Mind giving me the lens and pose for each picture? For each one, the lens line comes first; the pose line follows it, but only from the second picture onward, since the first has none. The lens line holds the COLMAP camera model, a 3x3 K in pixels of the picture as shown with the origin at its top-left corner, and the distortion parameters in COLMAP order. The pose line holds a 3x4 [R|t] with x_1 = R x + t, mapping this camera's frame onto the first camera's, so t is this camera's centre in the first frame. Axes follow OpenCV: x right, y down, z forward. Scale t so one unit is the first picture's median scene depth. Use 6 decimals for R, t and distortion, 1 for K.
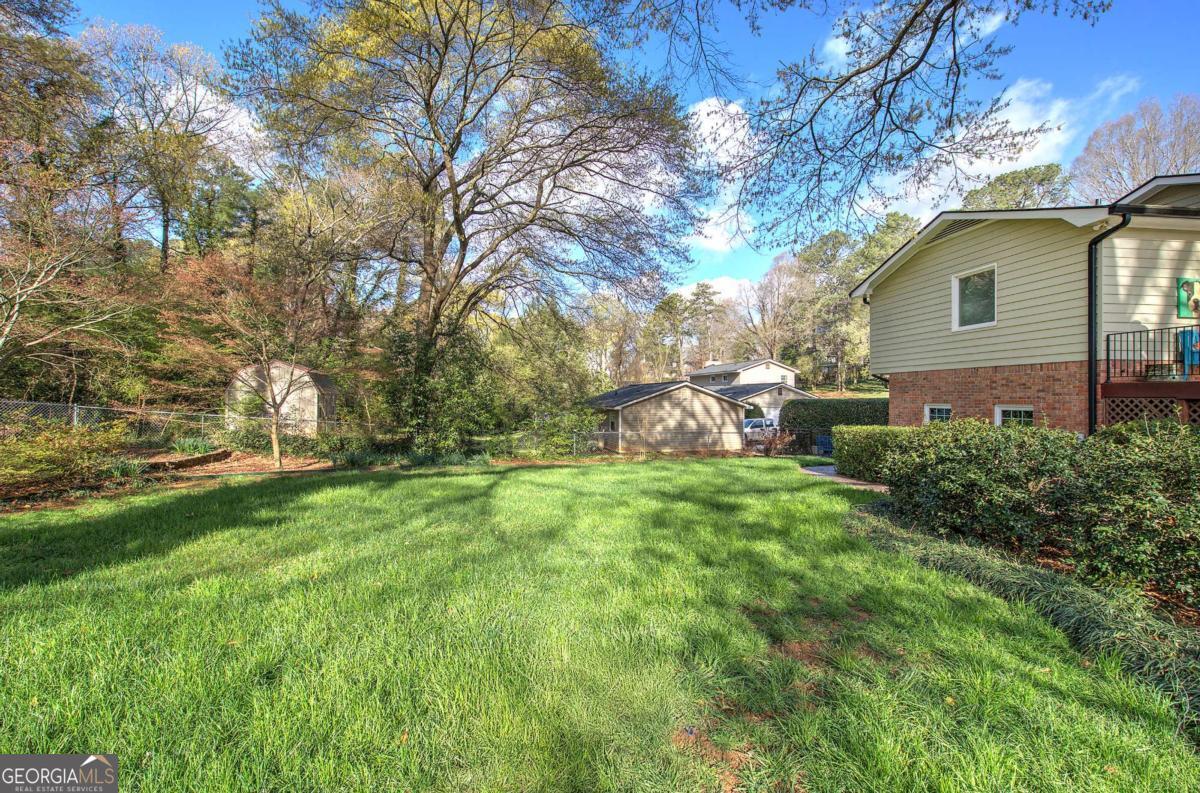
lens RADIAL K [[508.8, 0, 607.1], [0, 508.8, 395.0], [0, 0, 1]] dist [-0.000180, 0.000167]
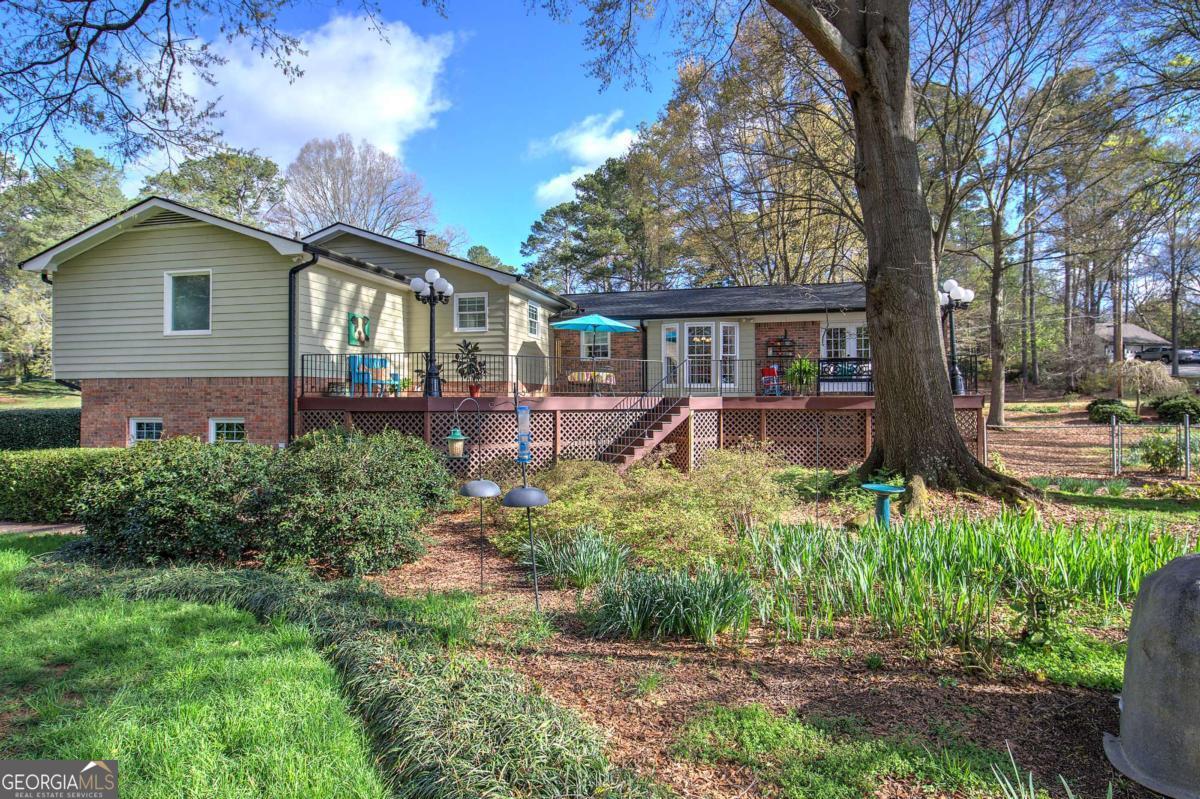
lens RADIAL K [[629.9, 0, 606.5], [0, 629.9, 390.8], [0, 0, 1]] dist [0.018168, -0.014265]
pose [[0.357415, 0.010222, 0.933890, -0.080056], [-0.000126, 0.999941, -0.010897, -0.019312], [-0.933946, 0.003777, 0.357395, -0.120248]]
